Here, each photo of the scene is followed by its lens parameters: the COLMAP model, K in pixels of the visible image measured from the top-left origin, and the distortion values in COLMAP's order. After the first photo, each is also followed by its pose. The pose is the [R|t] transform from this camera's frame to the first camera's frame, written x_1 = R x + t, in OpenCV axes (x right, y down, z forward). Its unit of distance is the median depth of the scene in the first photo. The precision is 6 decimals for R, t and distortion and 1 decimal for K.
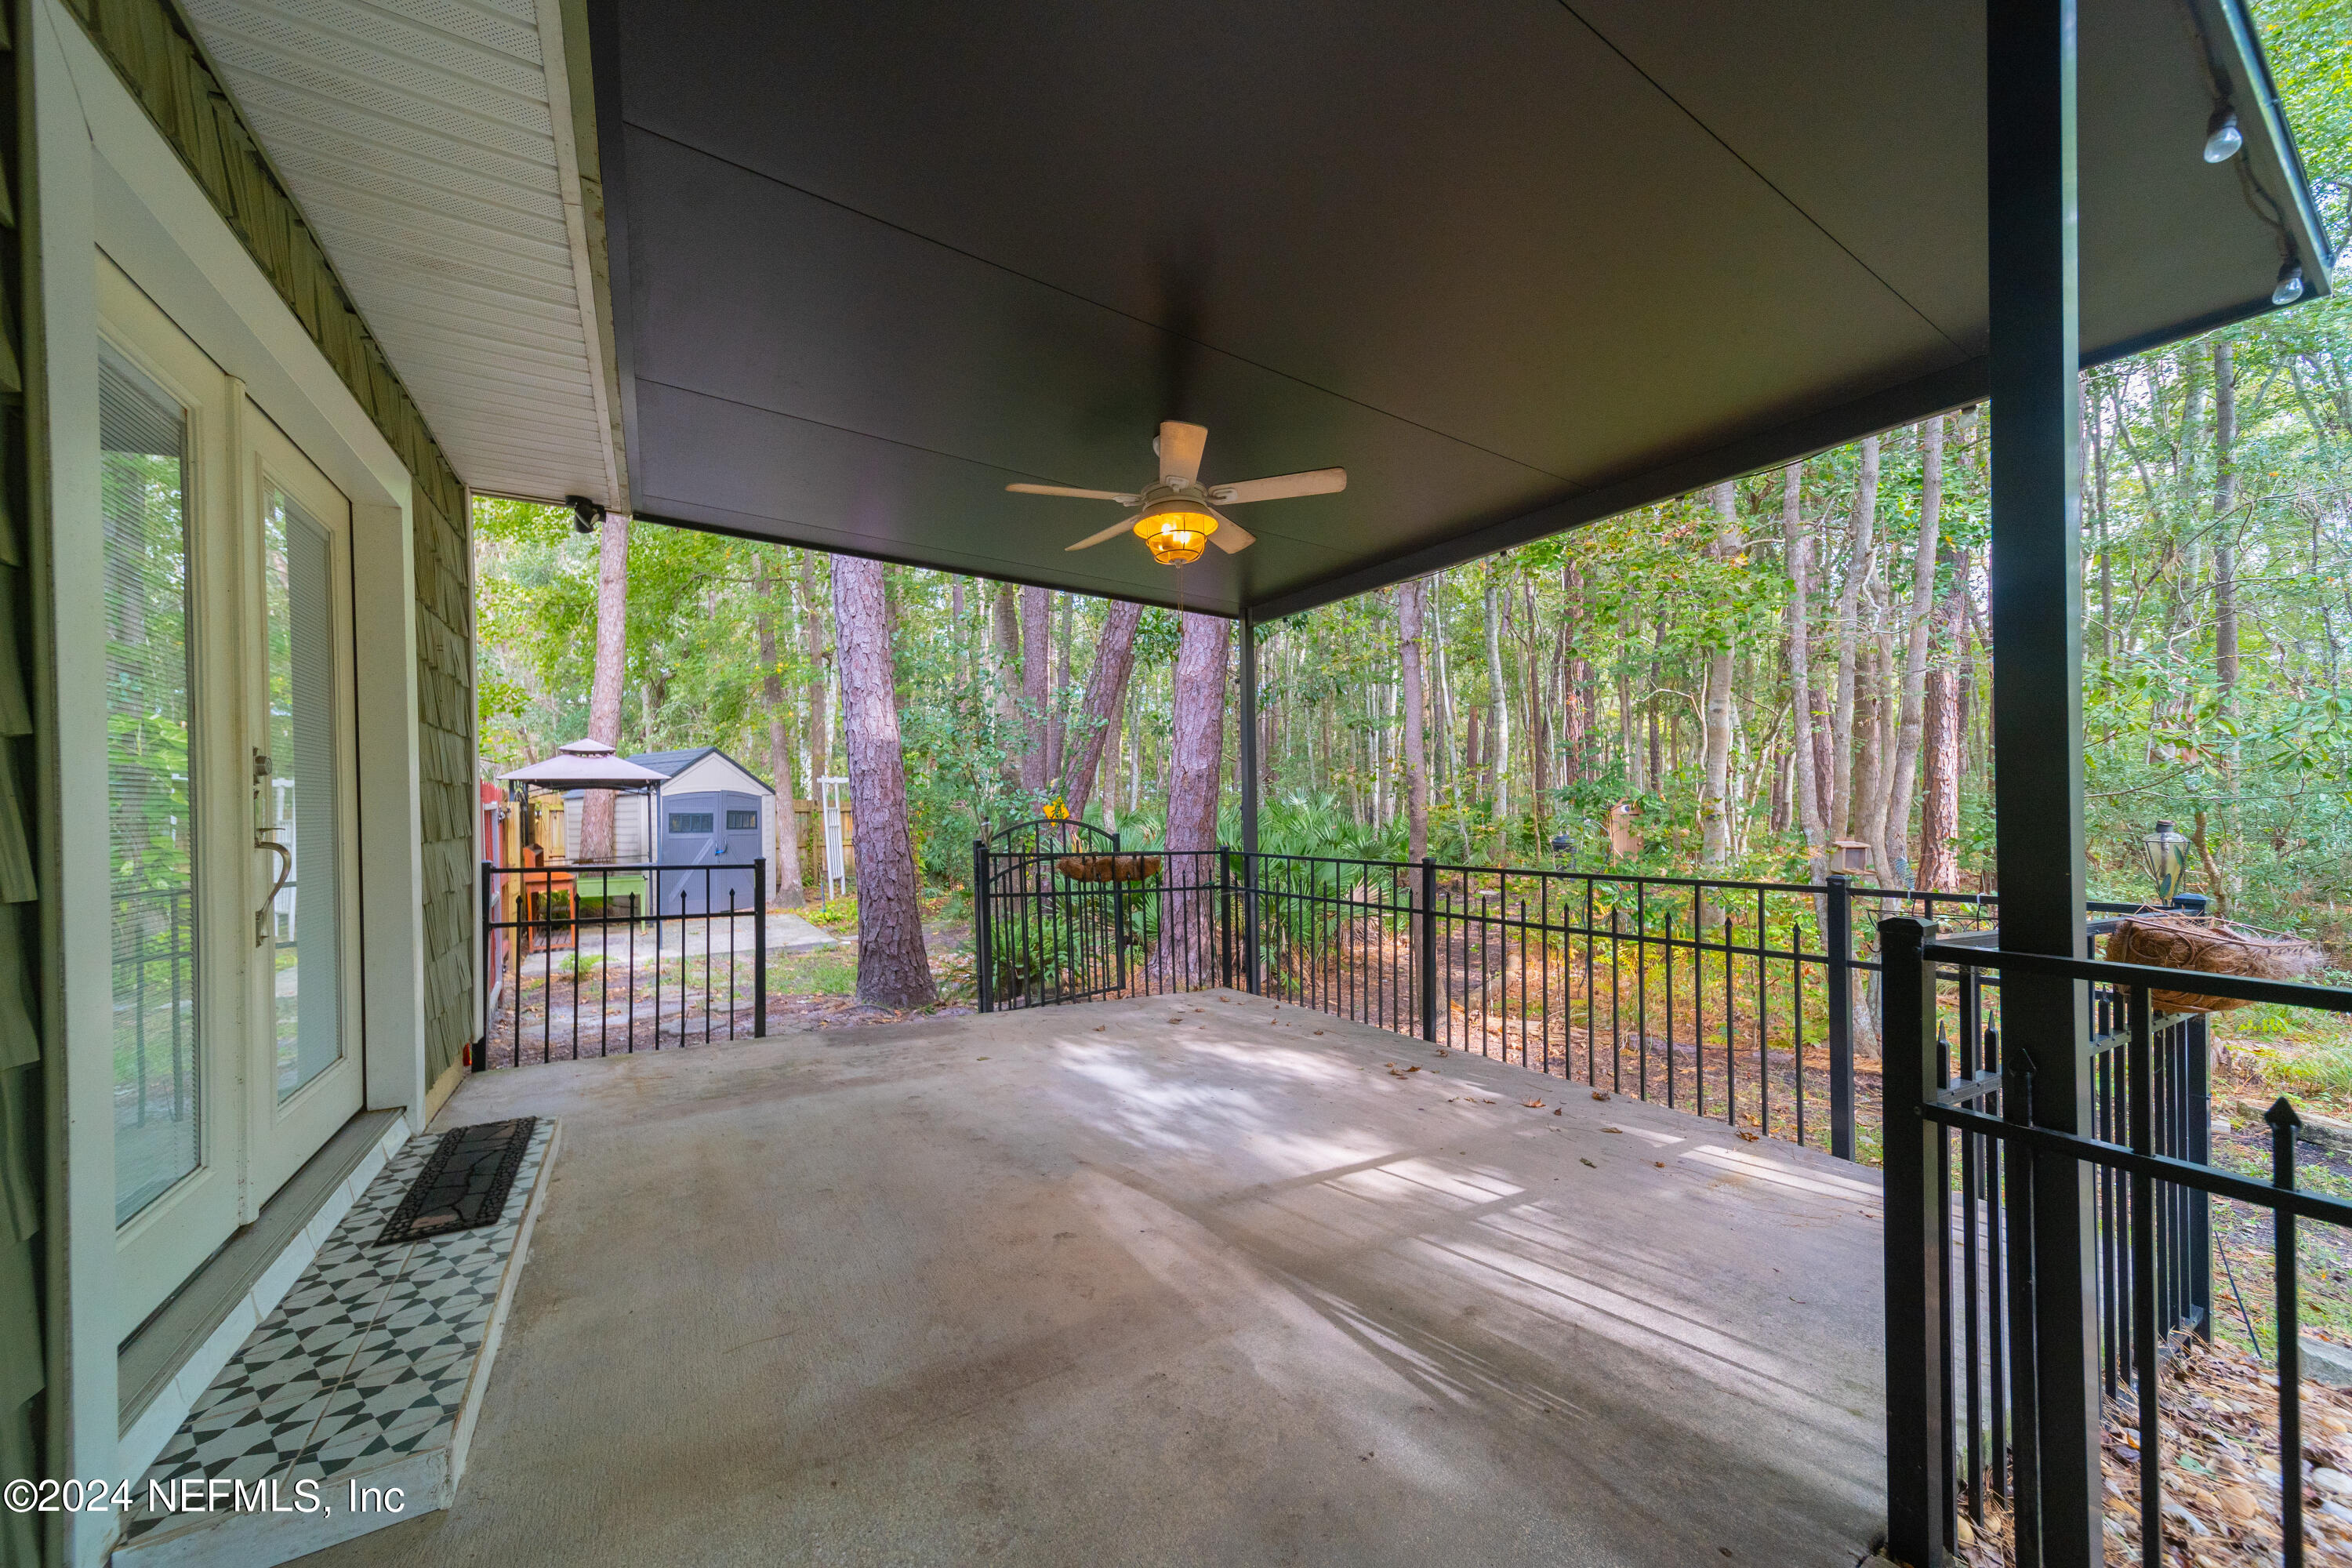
lens RADIAL K [[814.2, 0, 1167.6], [0, 814.2, 800.1], [0, 0, 1]] dist [0.000501, 0.000054]
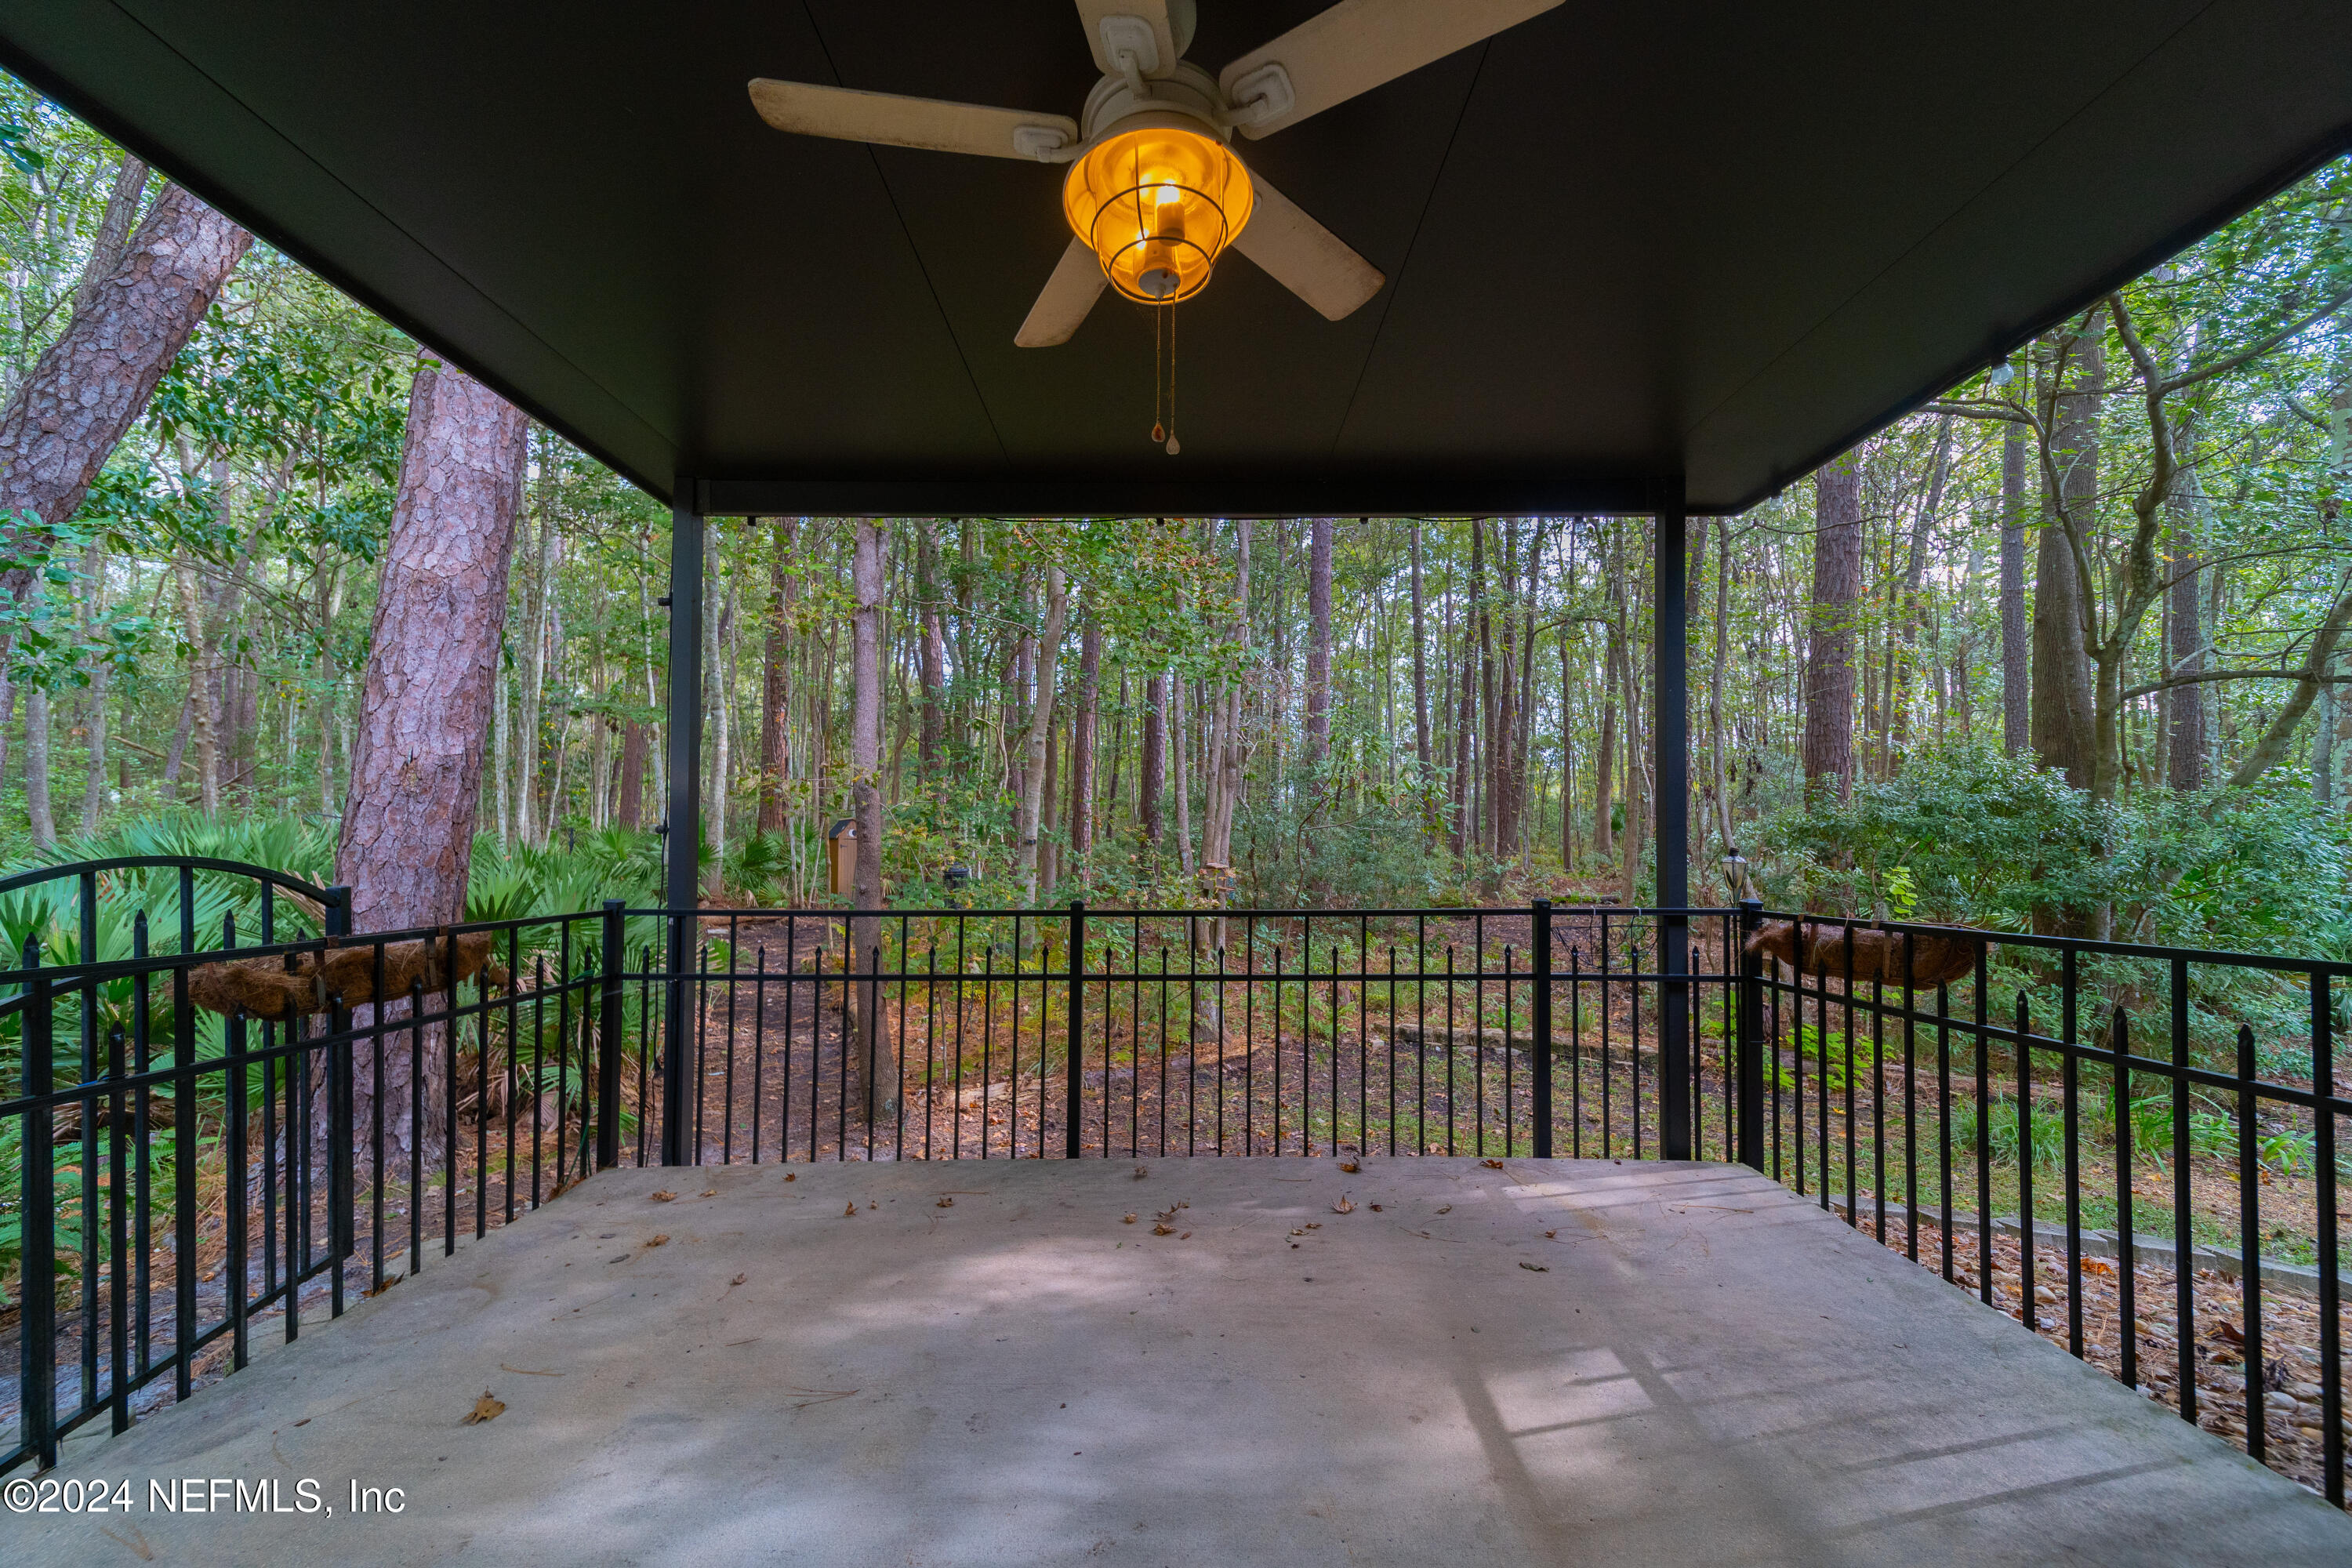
lens RADIAL K [[814.2, 0, 1167.6], [0, 814.2, 800.1], [0, 0, 1]] dist [0.000501, 0.000054]
pose [[0.537282, 0.040273, 0.842441, -0.353485], [-0.015952, 0.999166, -0.037592, 0.008178], [-0.843252, 0.006759, 0.537476, 0.759087]]
